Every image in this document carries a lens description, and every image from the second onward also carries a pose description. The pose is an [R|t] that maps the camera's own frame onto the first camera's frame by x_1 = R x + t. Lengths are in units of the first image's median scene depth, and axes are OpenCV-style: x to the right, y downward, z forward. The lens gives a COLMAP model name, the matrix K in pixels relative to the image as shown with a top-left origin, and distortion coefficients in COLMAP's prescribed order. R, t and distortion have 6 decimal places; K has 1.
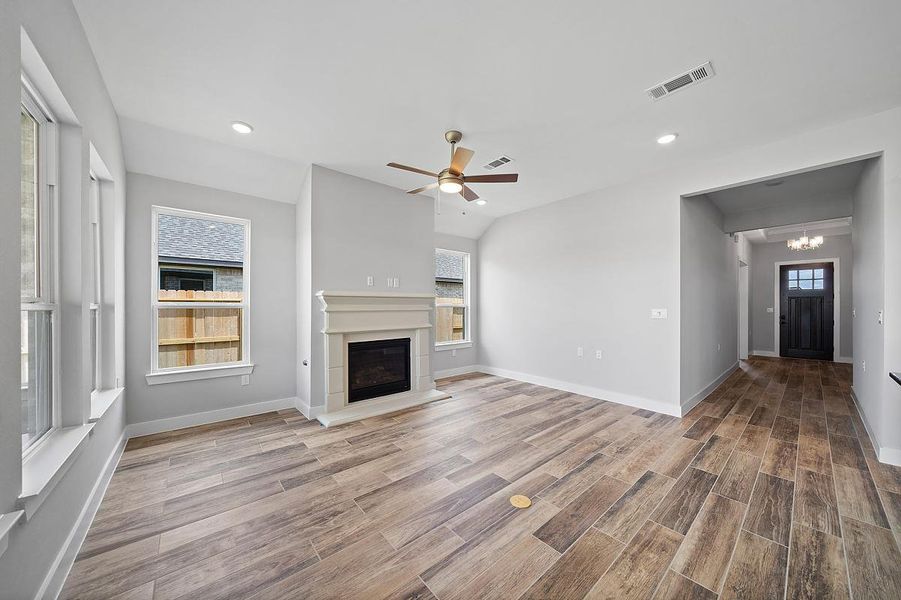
lens RADIAL K [[310.2, 0, 453.9], [0, 310.2, 305.7], [0, 0, 1]] dist [-0.004686, -0.000212]
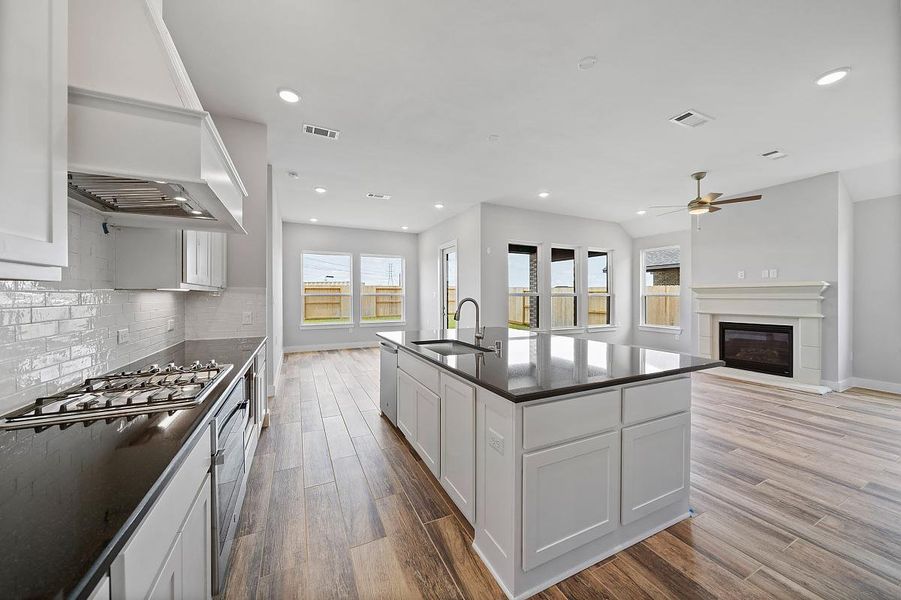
lens RADIAL K [[322.6, 0, 456.2], [0, 322.6, 294.3], [0, 0, 1]] dist [-0.001071, 0.000001]
pose [[-0.246856, -0.004791, -0.969040, 1.386083], [0.002608, 0.999981, -0.005608, 0.003307], [0.969049, -0.003912, -0.246839, 0.230500]]
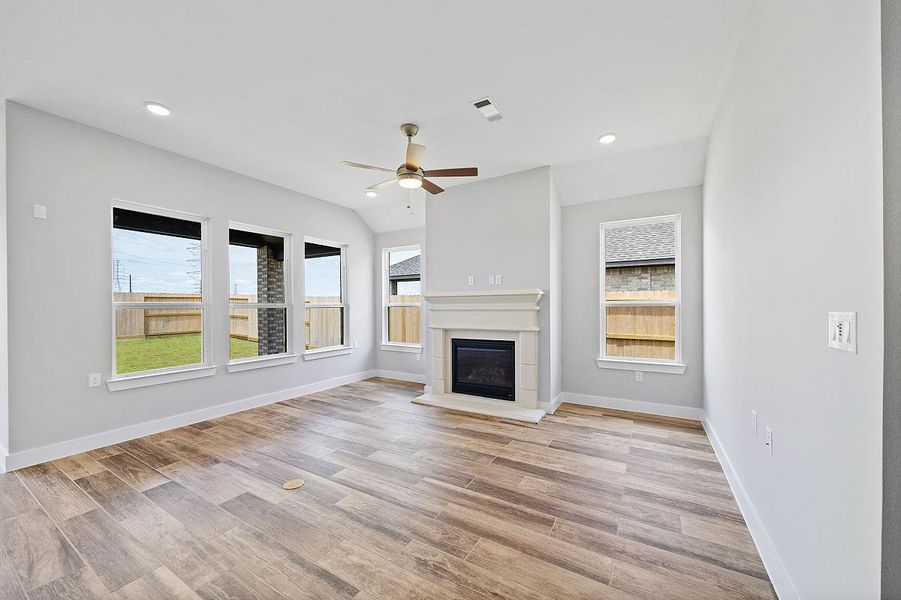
lens RADIAL K [[336.7, 0, 452.0], [0, 336.7, 302.2], [0, 0, 1]] dist [-0.002286, -0.000134]
pose [[0.322048, -0.013164, -0.946632, 0.842067], [0.007452, 0.999908, -0.011370, 0.004075], [0.946694, -0.003393, 0.322116, 0.632939]]
